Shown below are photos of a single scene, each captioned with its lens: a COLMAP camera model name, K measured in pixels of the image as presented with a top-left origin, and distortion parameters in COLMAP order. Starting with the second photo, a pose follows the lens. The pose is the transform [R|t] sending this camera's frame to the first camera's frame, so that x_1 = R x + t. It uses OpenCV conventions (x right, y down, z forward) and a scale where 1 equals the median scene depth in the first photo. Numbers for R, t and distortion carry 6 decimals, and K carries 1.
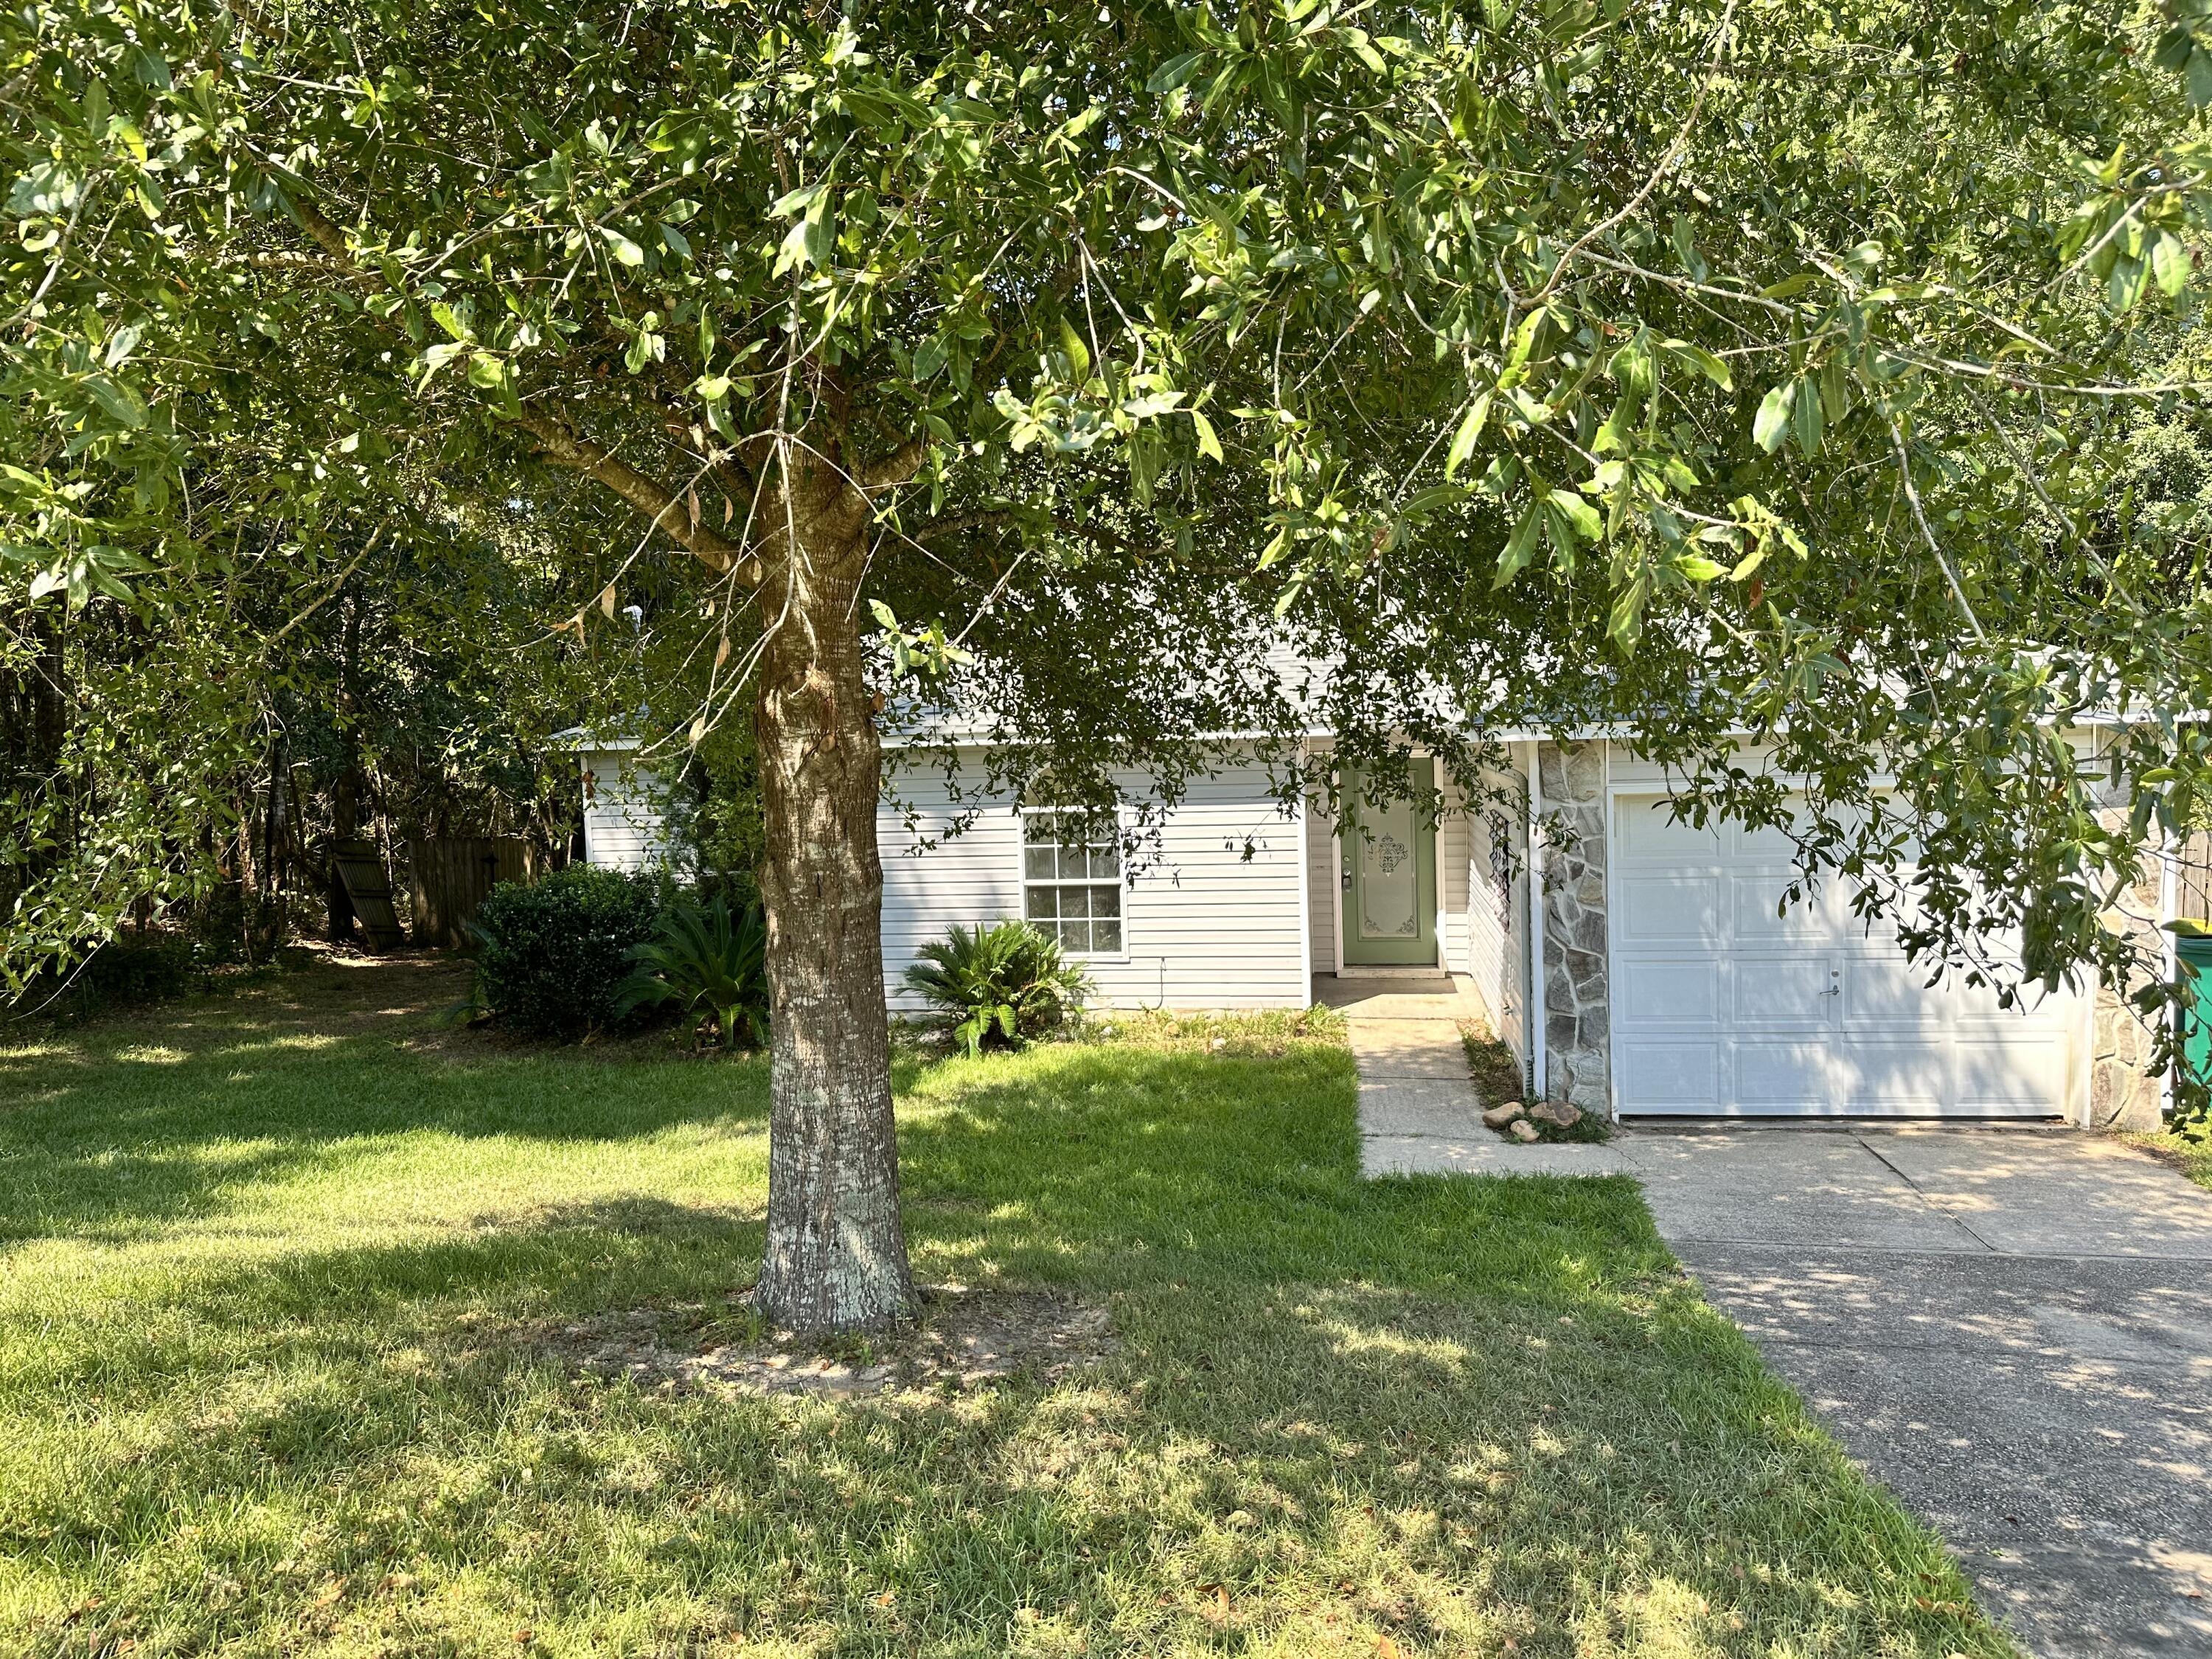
lens RADIAL K [[1558.0, 0, 1102.0], [0, 1558.0, 817.4], [0, 0, 1]] dist [0.052324, -0.068632]
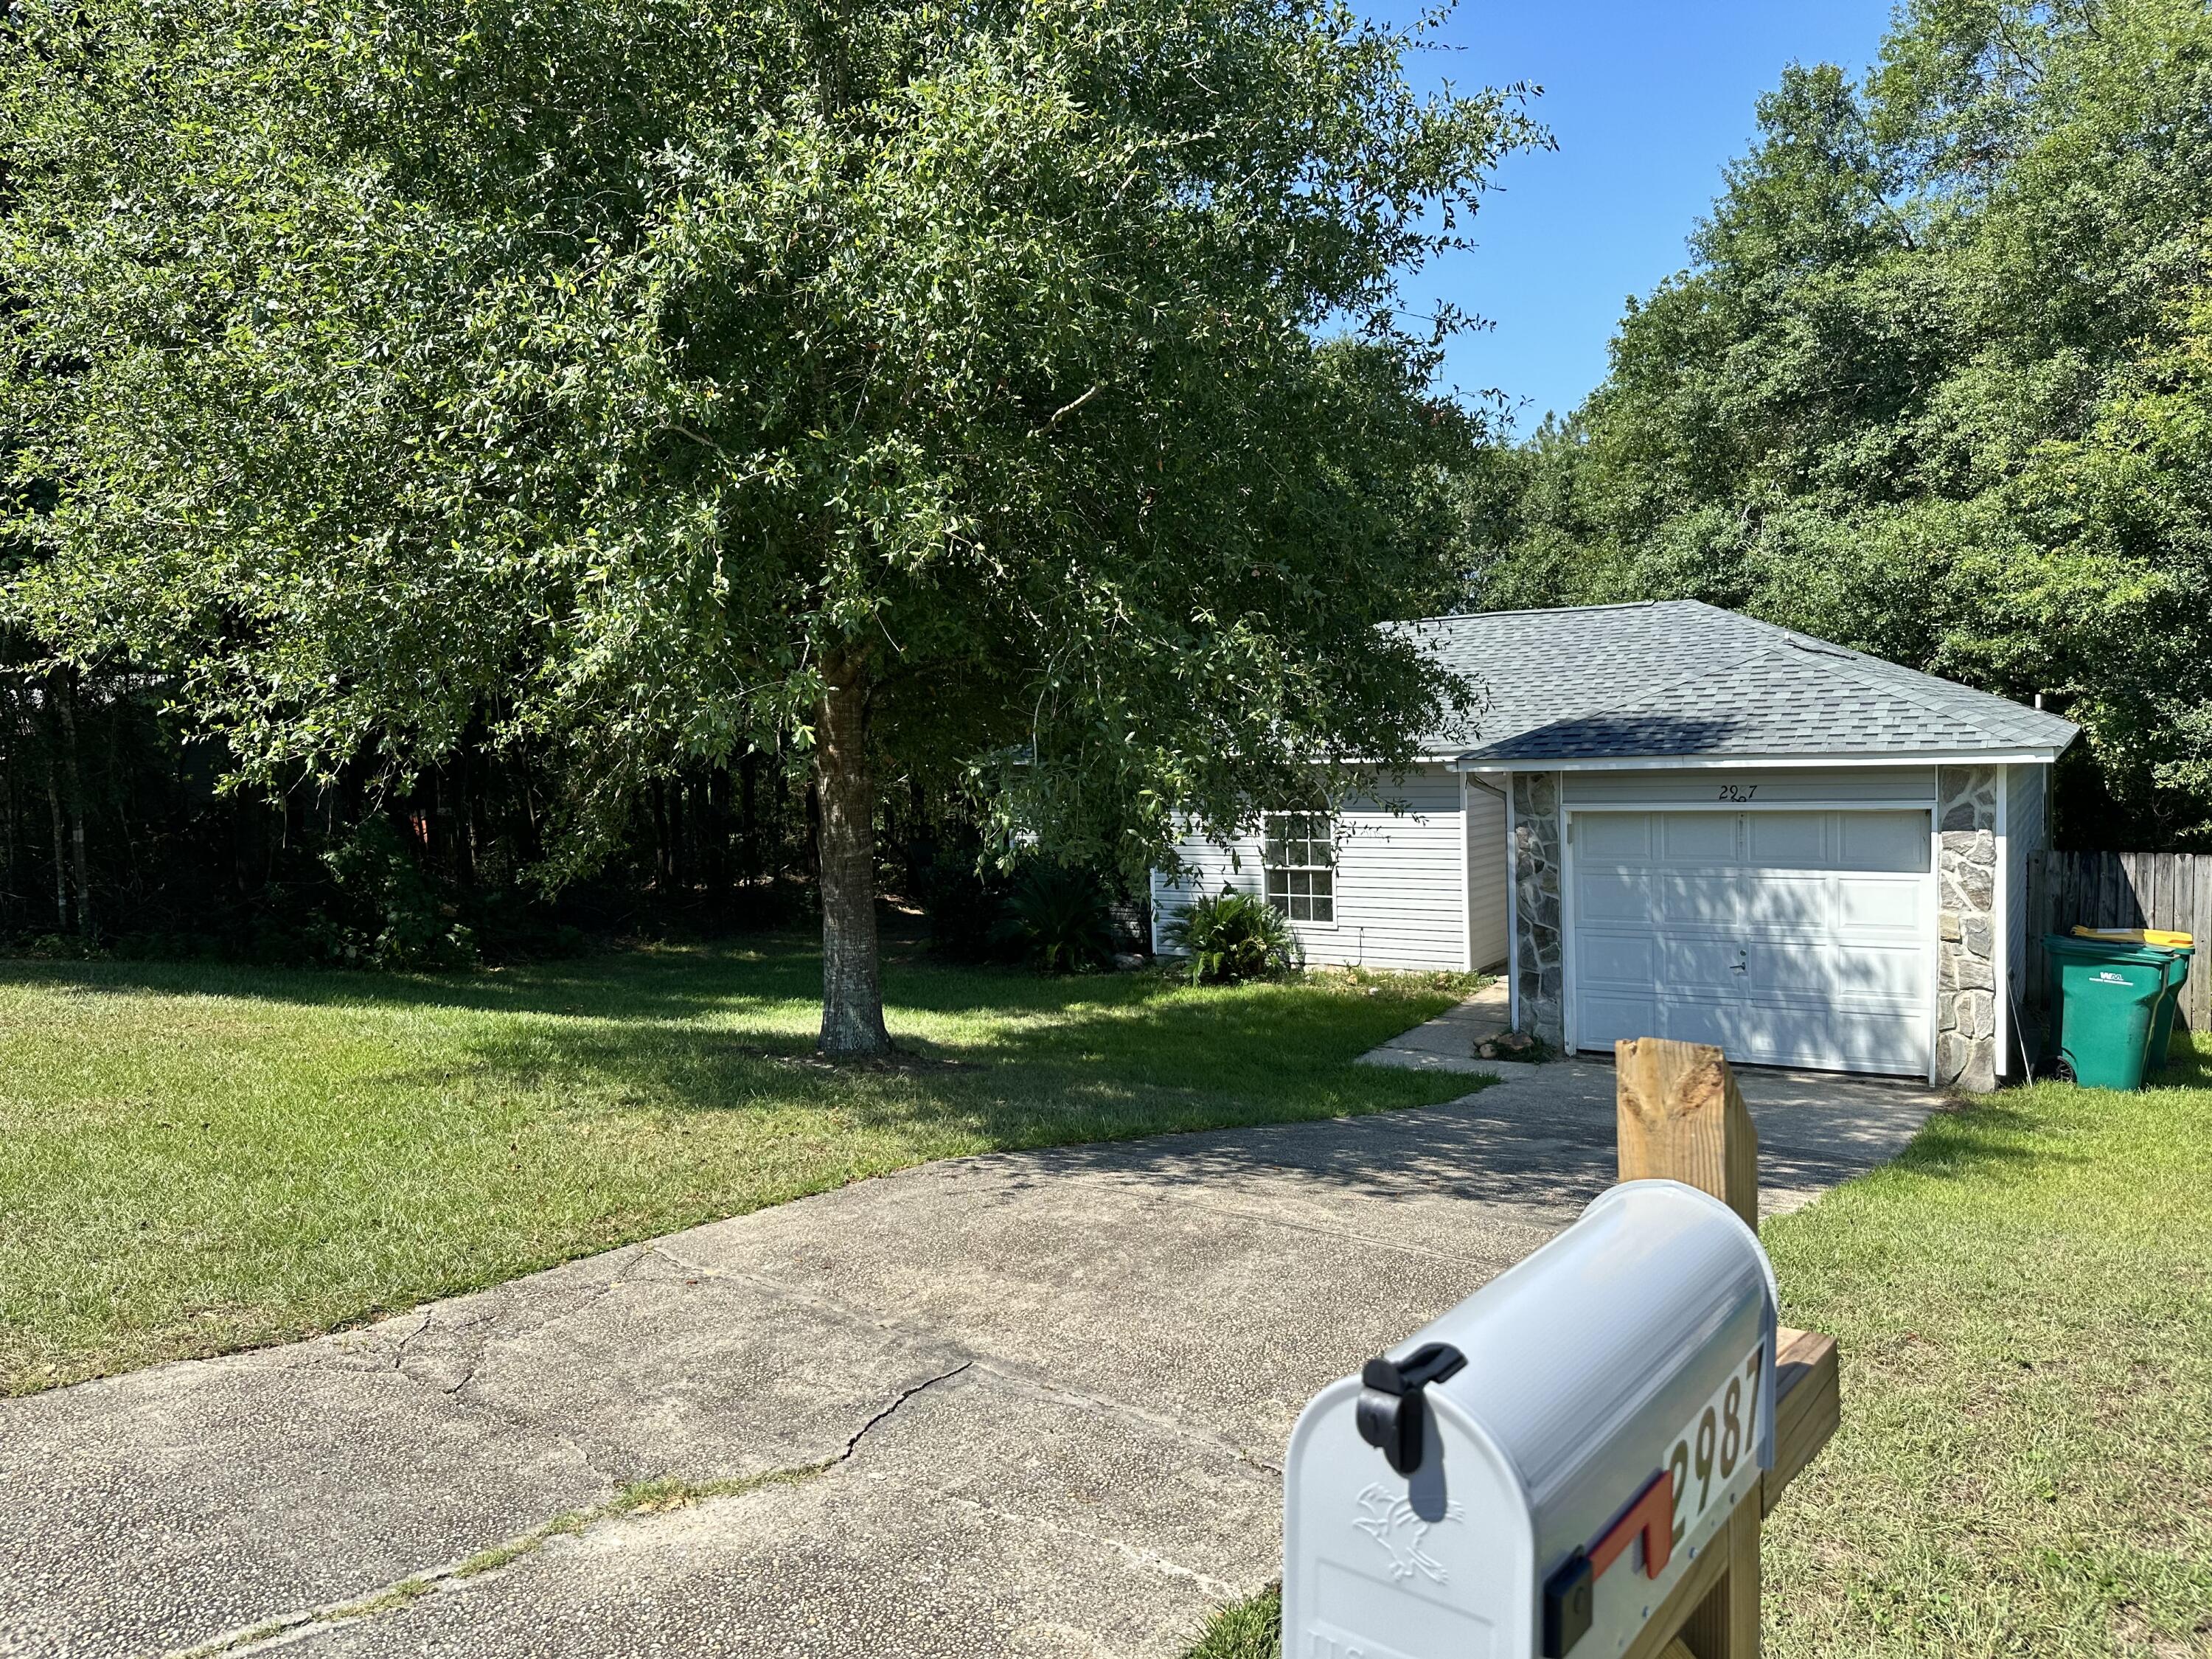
lens RADIAL K [[1558.0, 0, 1110.2], [0, 1558.0, 838.8], [0, 0, 1]] dist [0.052324, -0.068632]
pose [[0.909675, 0.027514, -0.414408, 0.419574], [-0.021767, 0.999590, 0.018586, -0.005567], [0.414750, -0.007887, 0.909901, -0.315080]]
